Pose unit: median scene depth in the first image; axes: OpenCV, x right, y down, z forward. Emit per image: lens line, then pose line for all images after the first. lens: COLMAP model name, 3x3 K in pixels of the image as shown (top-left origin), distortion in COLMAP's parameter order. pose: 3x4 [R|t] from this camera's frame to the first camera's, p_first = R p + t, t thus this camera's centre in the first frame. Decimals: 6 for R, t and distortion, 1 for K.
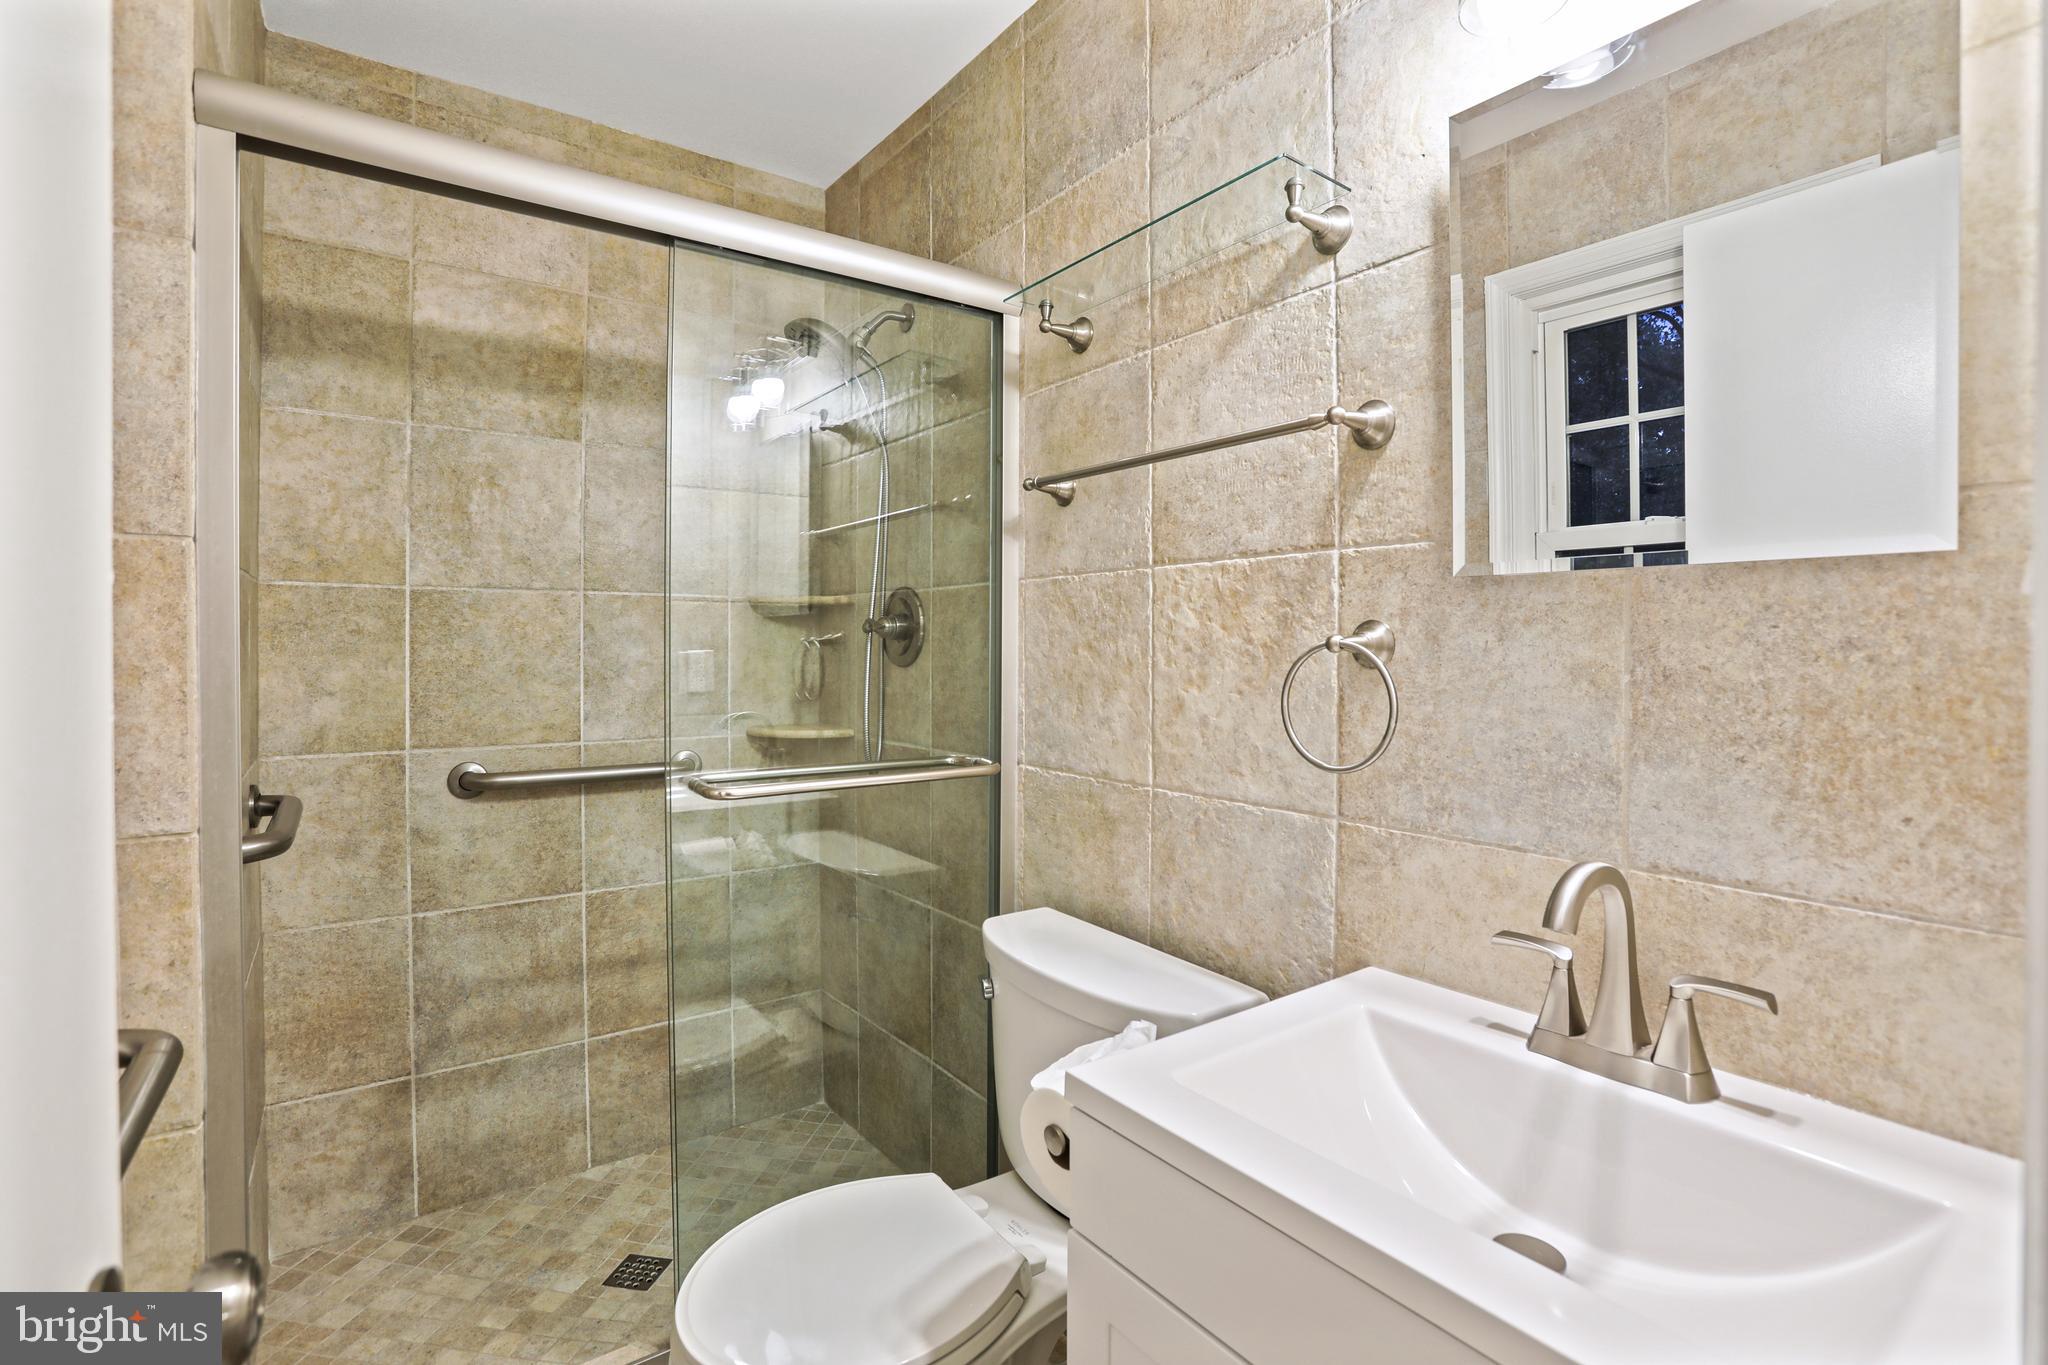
lens RADIAL K [[936.7, 0, 1043.9], [0, 936.7, 670.9], [0, 0, 1]] dist [-0.045581, 0.016274]
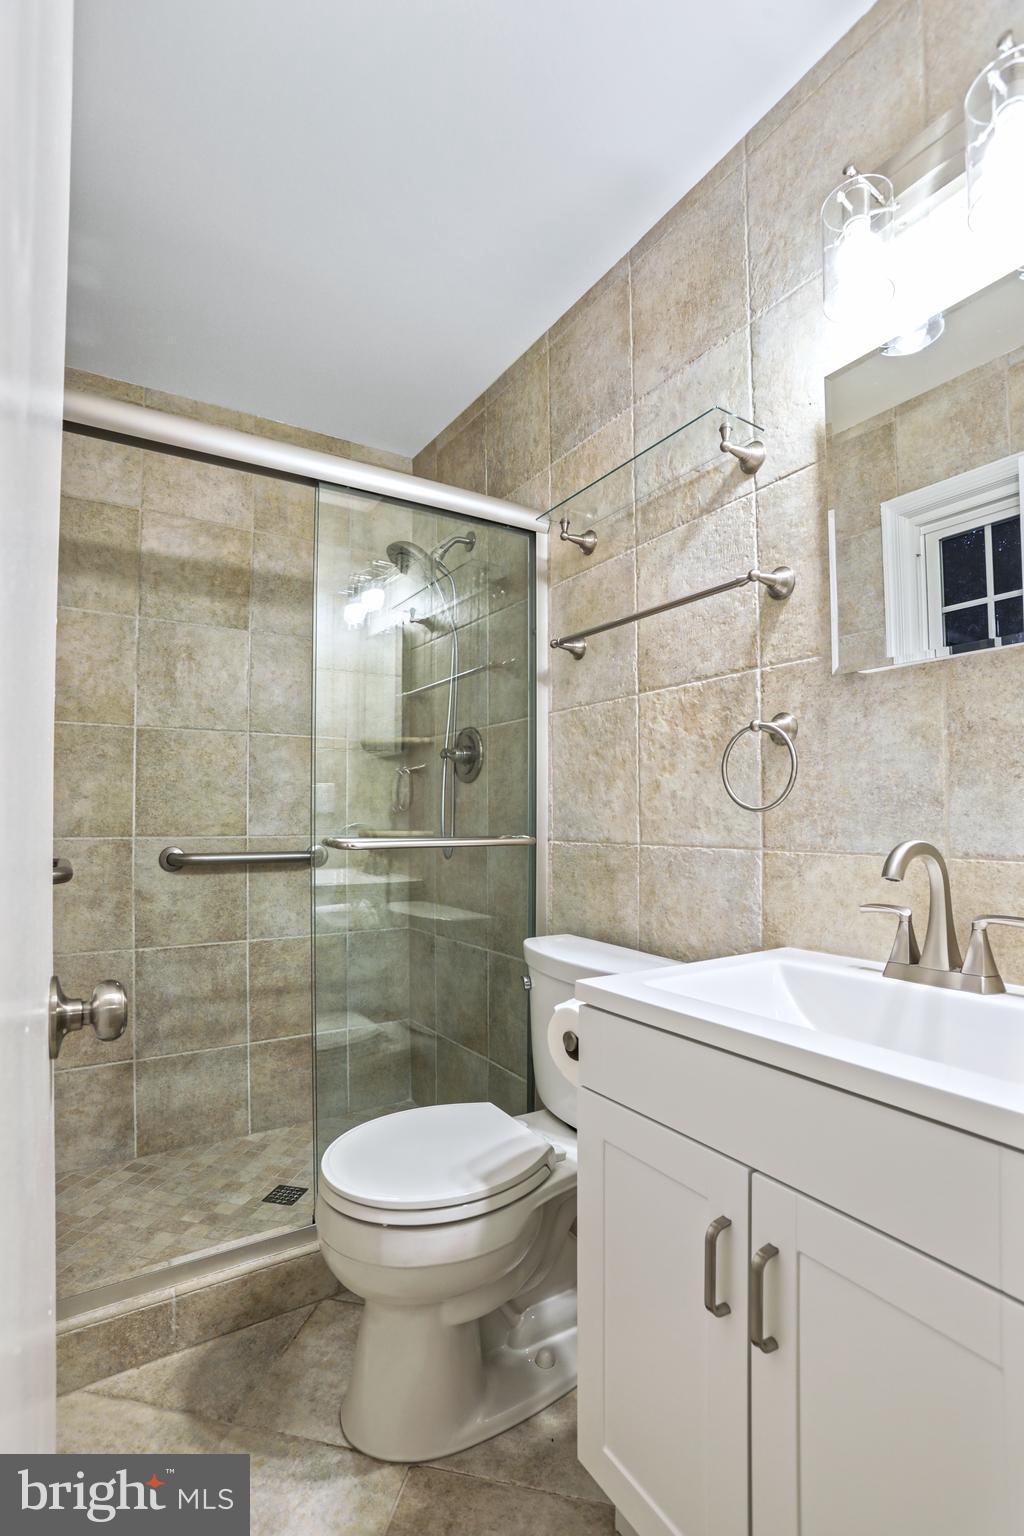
lens RADIAL K [[702.5, 0, 529.8], [0, 702.5, 803.0], [0, 0, 1]] dist [-0.045581, 0.016274]
pose [[0.998329, -0.006205, -0.057458, 0.006911], [0.004504, 0.999549, -0.029684, 0.072933], [0.057617, 0.029376, 0.997906, -0.080355]]
